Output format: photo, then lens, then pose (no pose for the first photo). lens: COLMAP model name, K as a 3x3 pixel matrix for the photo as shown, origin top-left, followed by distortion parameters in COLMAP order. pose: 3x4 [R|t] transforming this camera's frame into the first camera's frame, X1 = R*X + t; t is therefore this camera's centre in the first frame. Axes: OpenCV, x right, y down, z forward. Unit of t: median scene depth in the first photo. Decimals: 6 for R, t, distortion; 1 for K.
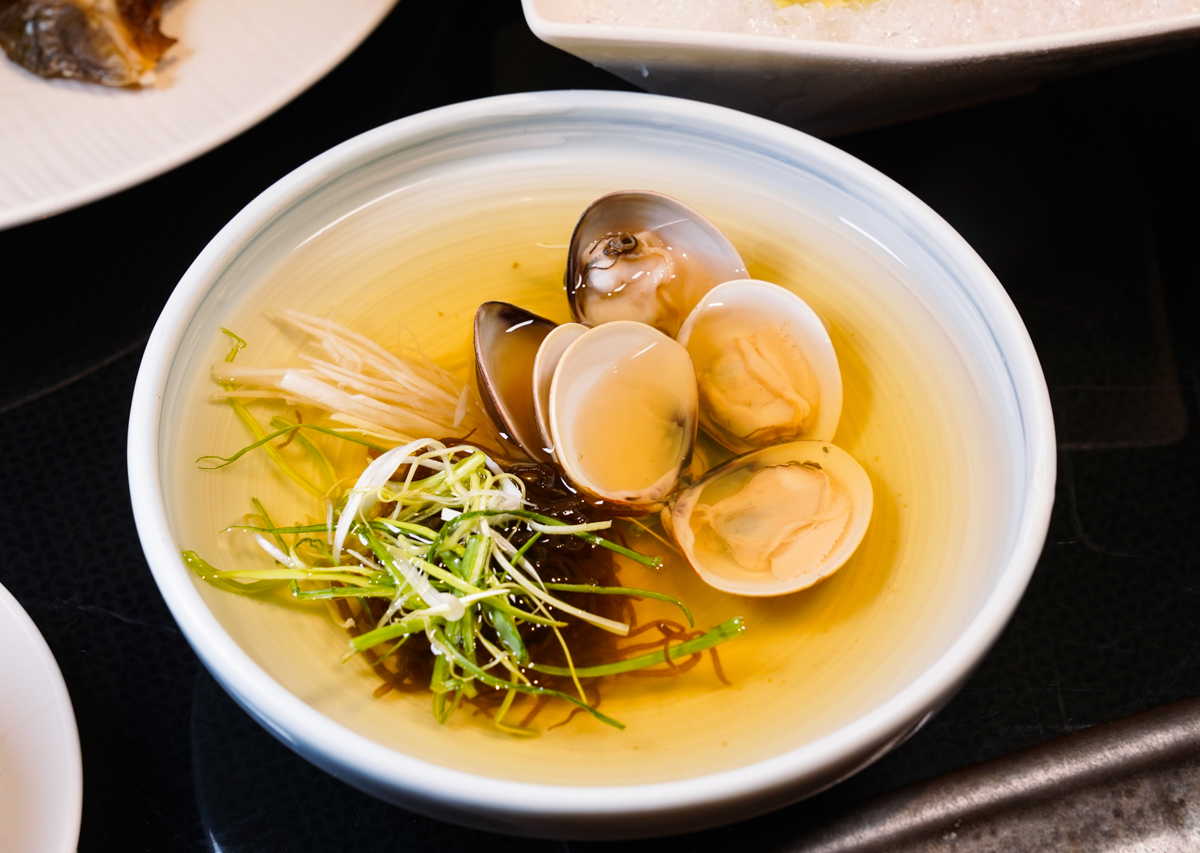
lens RADIAL K [[1954.9, 0, 596.0], [0, 1954.9, 429.2], [0, 0, 1]] dist [0.118413, 0.000000]
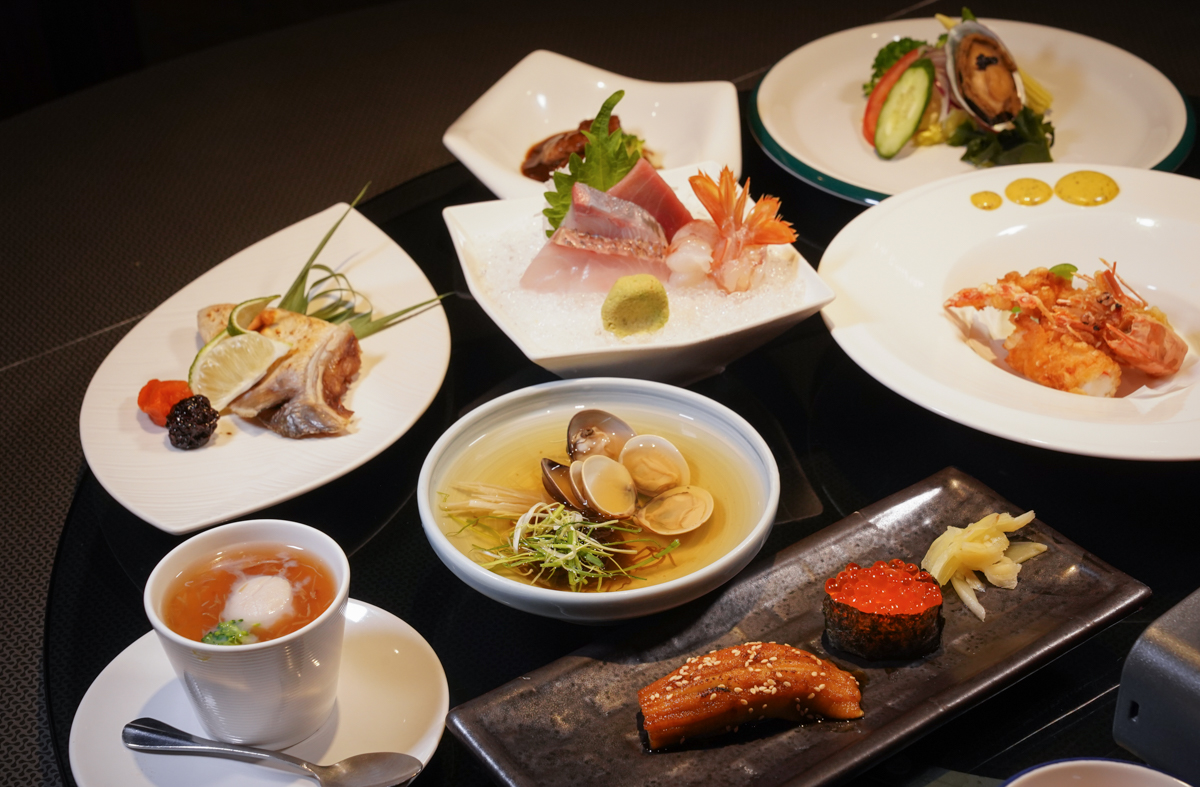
lens RADIAL K [[1932.4, 0, 606.0], [0, 1932.4, 390.5], [0, 0, 1]] dist [0.150980, 0.000000]
pose [[0.961819, -0.167617, 0.216355, -0.569301], [0.227031, 0.930115, -0.288691, 0.667760], [-0.152846, 0.326788, 0.932656, -1.527798]]
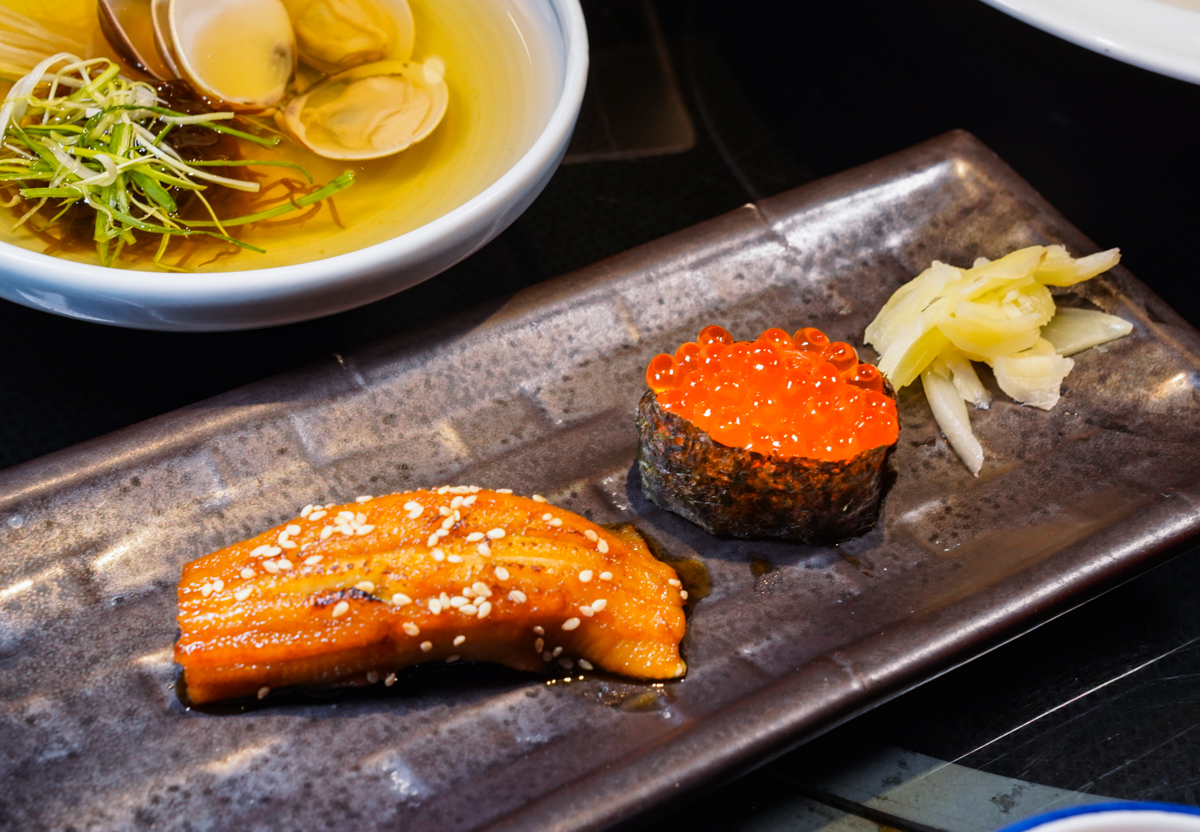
lens RADIAL K [[2031.8, 0, 593.8], [0, 2031.8, 421.0], [0, 0, 1]] dist [0.134154, 0.000000]
pose [[0.972145, -0.094447, 0.214509, -0.062943], [0.113350, 0.990522, -0.077576, 0.347568], [-0.205149, 0.099729, 0.973637, -0.240748]]
